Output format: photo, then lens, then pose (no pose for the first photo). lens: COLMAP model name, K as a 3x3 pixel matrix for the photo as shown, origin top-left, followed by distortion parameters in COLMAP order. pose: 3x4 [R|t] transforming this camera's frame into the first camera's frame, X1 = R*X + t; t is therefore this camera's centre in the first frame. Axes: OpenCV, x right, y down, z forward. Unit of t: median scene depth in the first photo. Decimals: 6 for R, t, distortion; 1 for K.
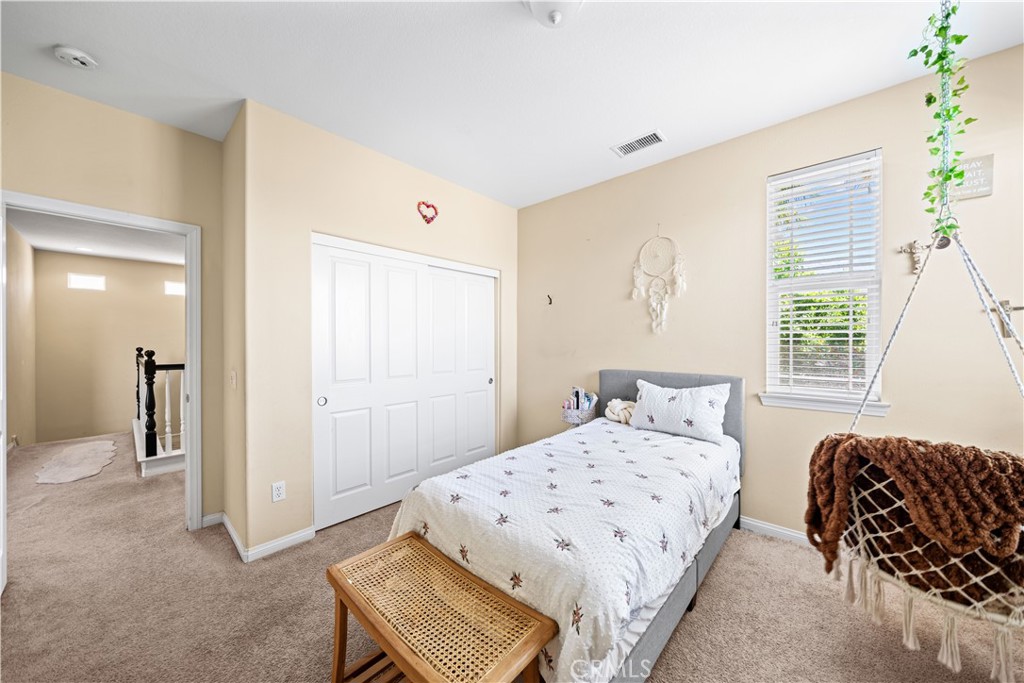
lens RADIAL K [[354.5, 0, 516.5], [0, 354.5, 343.5], [0, 0, 1]] dist [-0.000961, -0.000130]
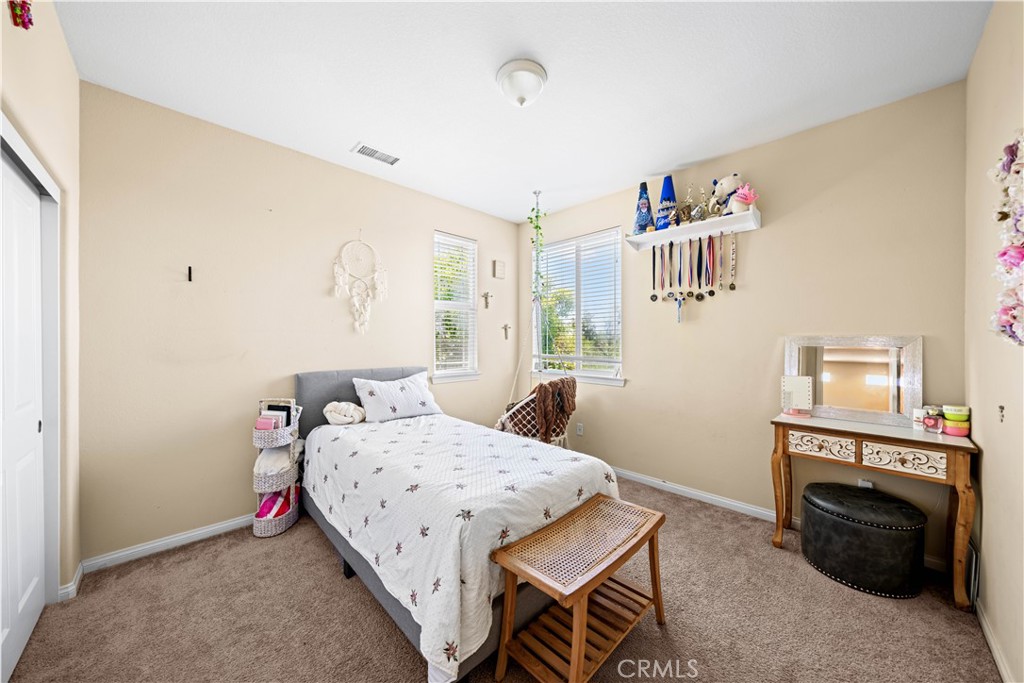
lens RADIAL K [[354.5, 0, 516.5], [0, 354.5, 343.5], [0, 0, 1]] dist [-0.000961, -0.000130]
pose [[0.056558, -0.002202, 0.998397, -0.826586], [0.005376, 0.999984, 0.001901, 0.004875], [-0.998385, 0.005260, 0.056569, 0.627074]]
